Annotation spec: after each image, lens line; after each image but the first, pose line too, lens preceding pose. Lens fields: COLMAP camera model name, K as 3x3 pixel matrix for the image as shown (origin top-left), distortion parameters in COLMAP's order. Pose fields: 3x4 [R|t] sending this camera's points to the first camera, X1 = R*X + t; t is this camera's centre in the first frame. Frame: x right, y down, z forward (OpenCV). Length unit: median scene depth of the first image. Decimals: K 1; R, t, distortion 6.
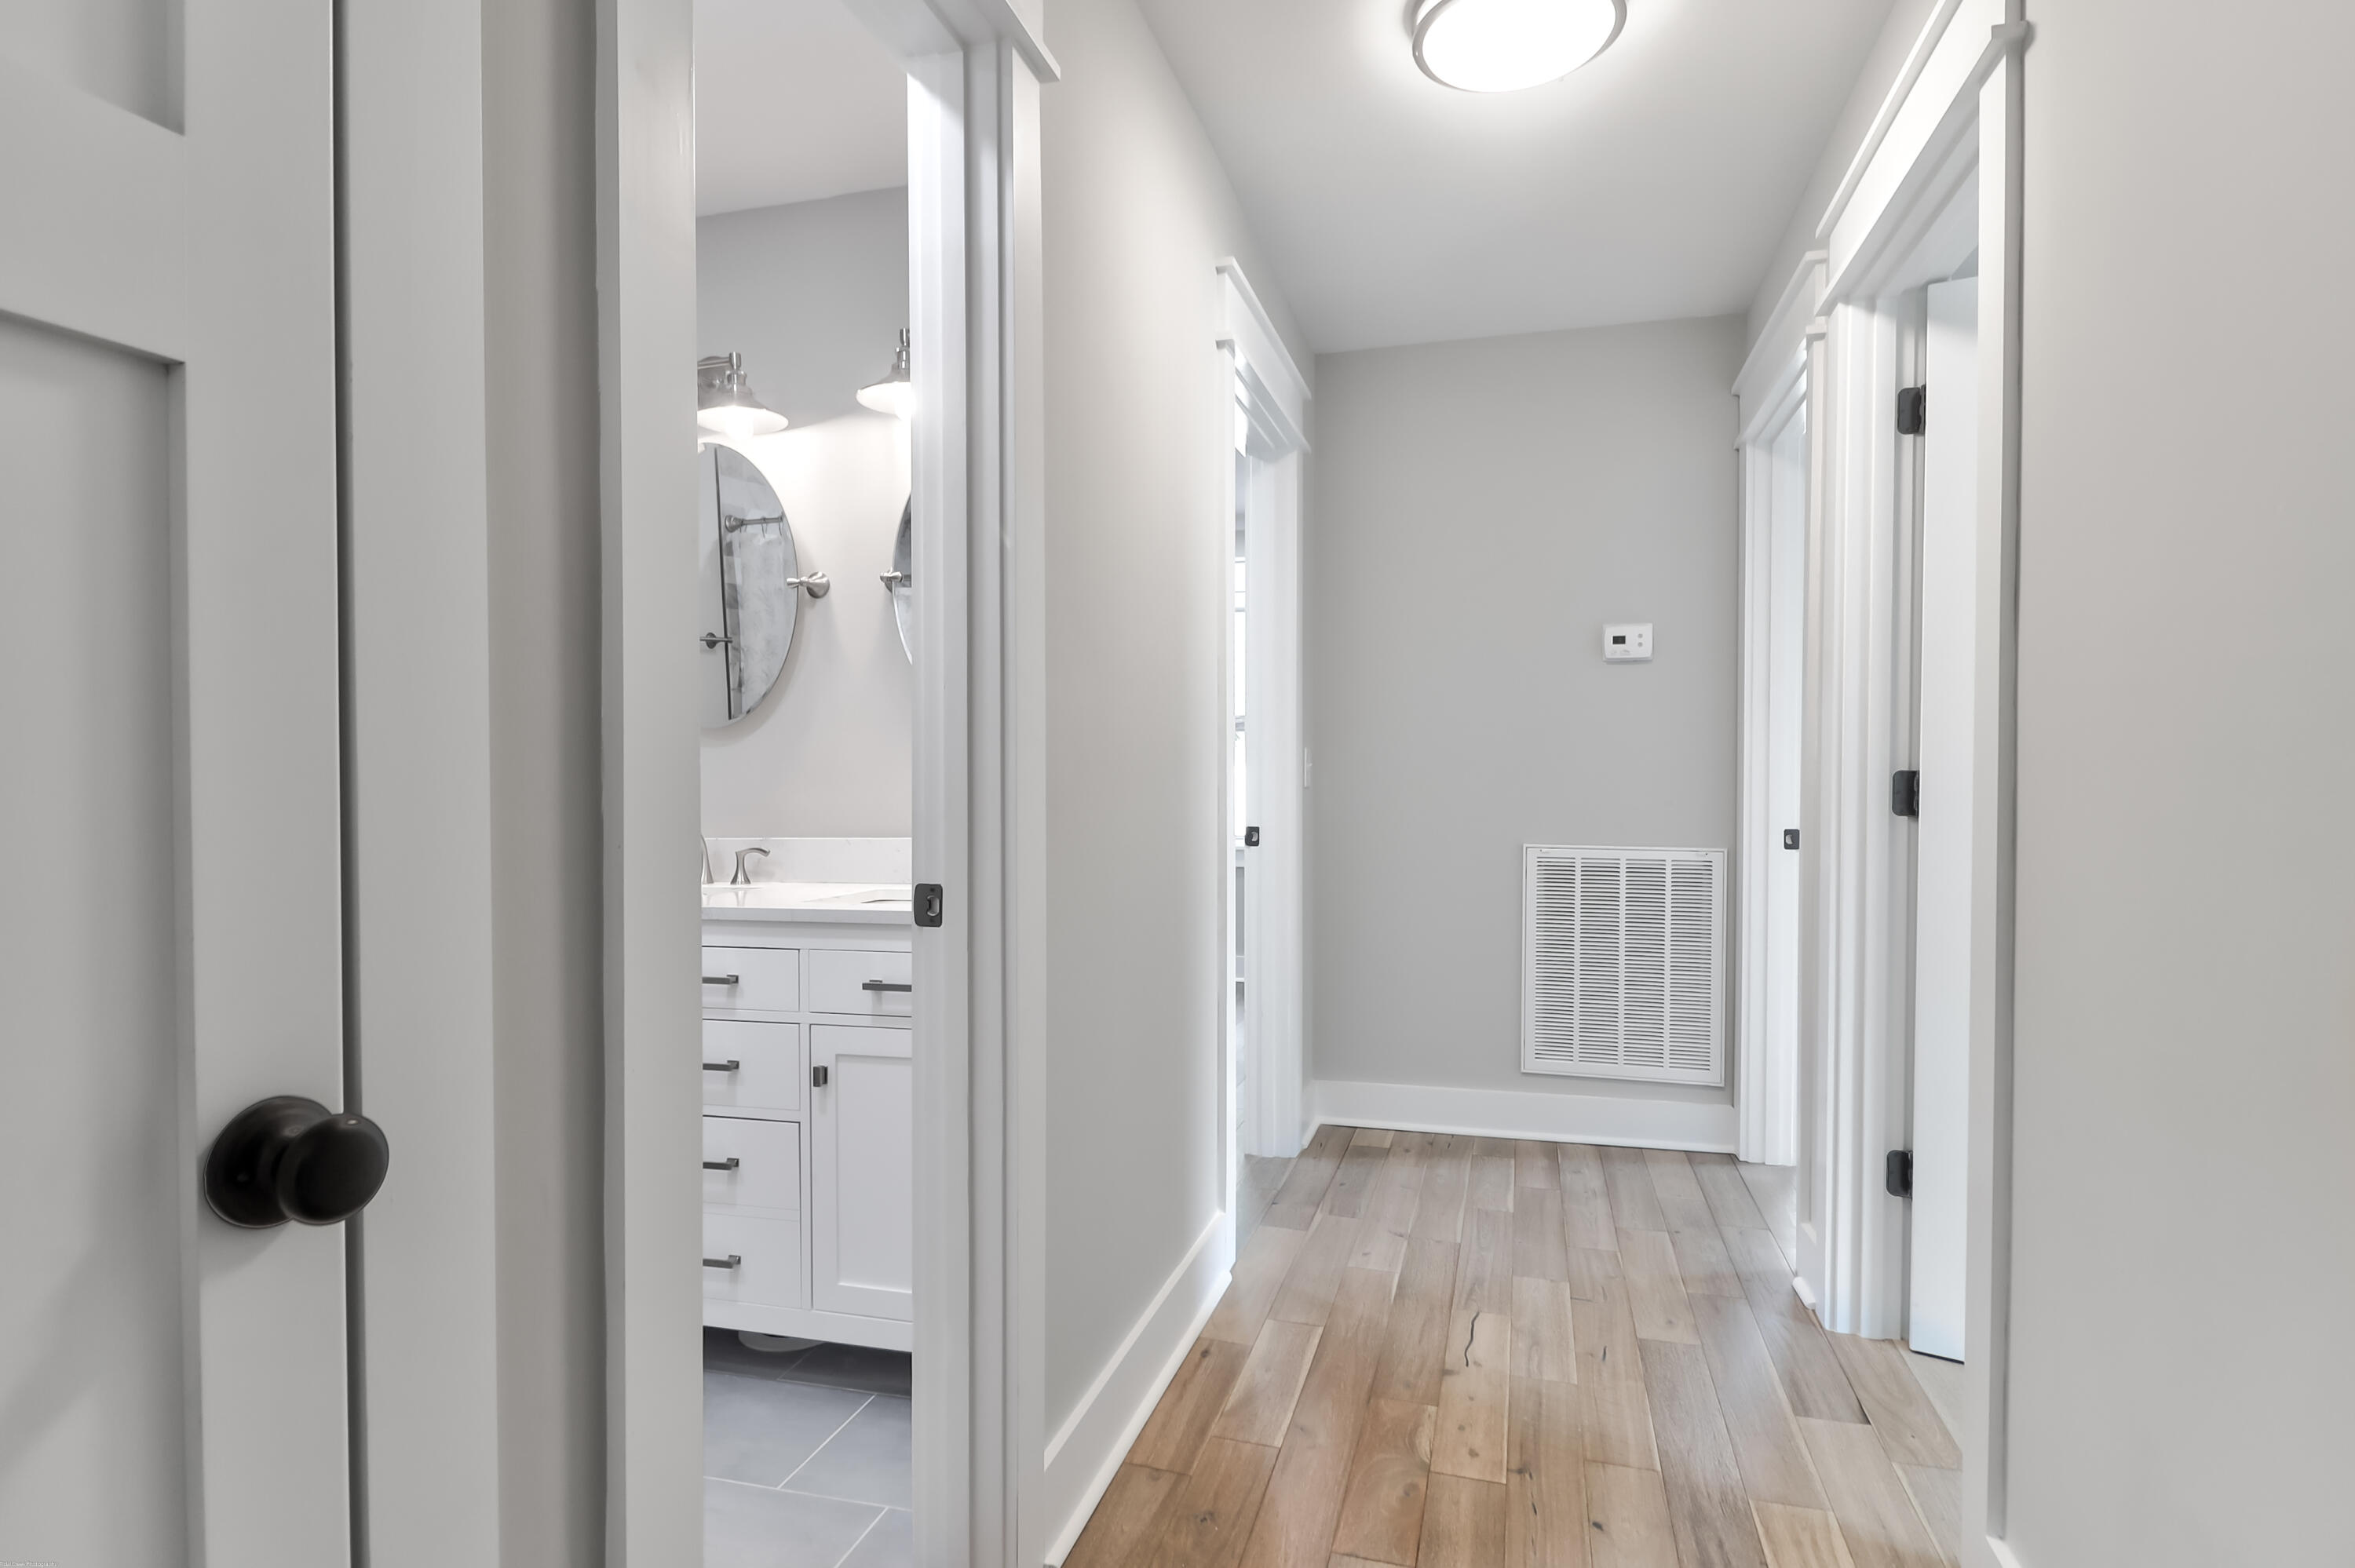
lens RADIAL K [[1204.1, 0, 1176.9], [0, 1204.1, 783.2], [0, 0, 1]] dist [0.014604, -0.013609]
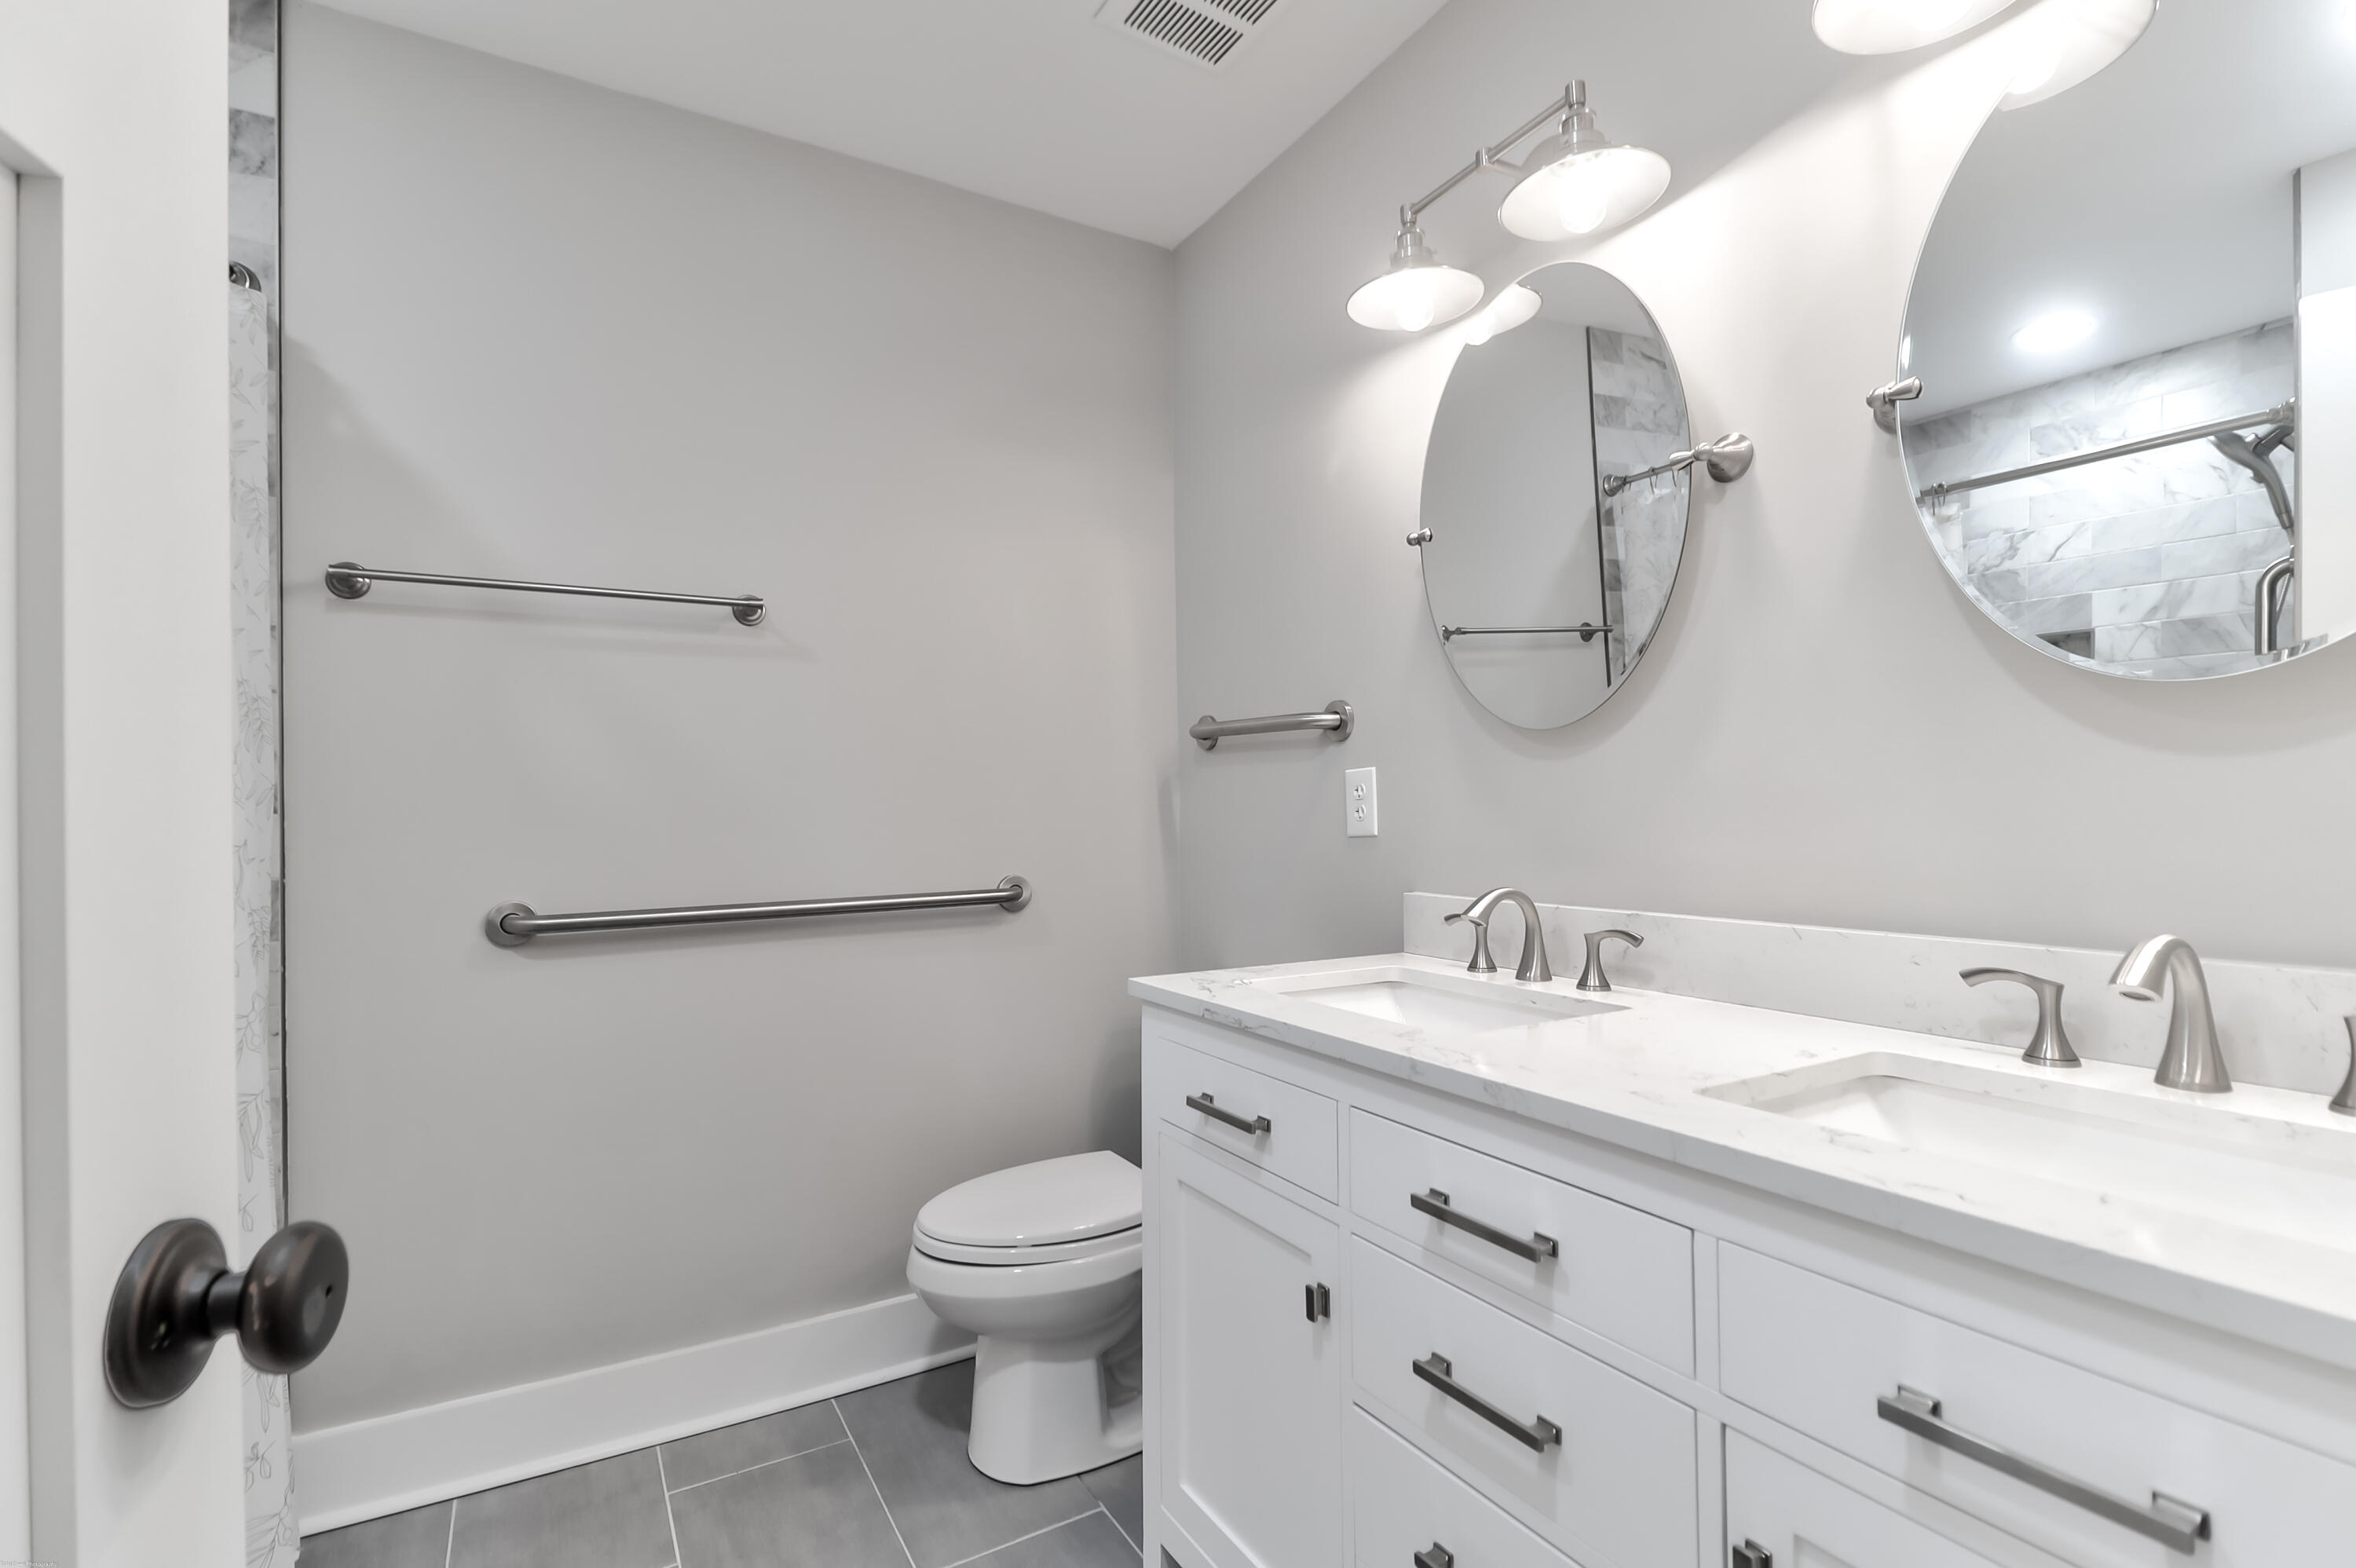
lens RADIAL K [[1080.3, 0, 1178.0], [0, 1080.3, 784.0], [0, 0, 1]] dist [0.016857, -0.012933]
pose [[0.726011, -0.011256, -0.687591, -0.084576], [0.003439, 0.999913, -0.012738, -0.006767], [0.687675, 0.006883, 0.725986, 0.280153]]
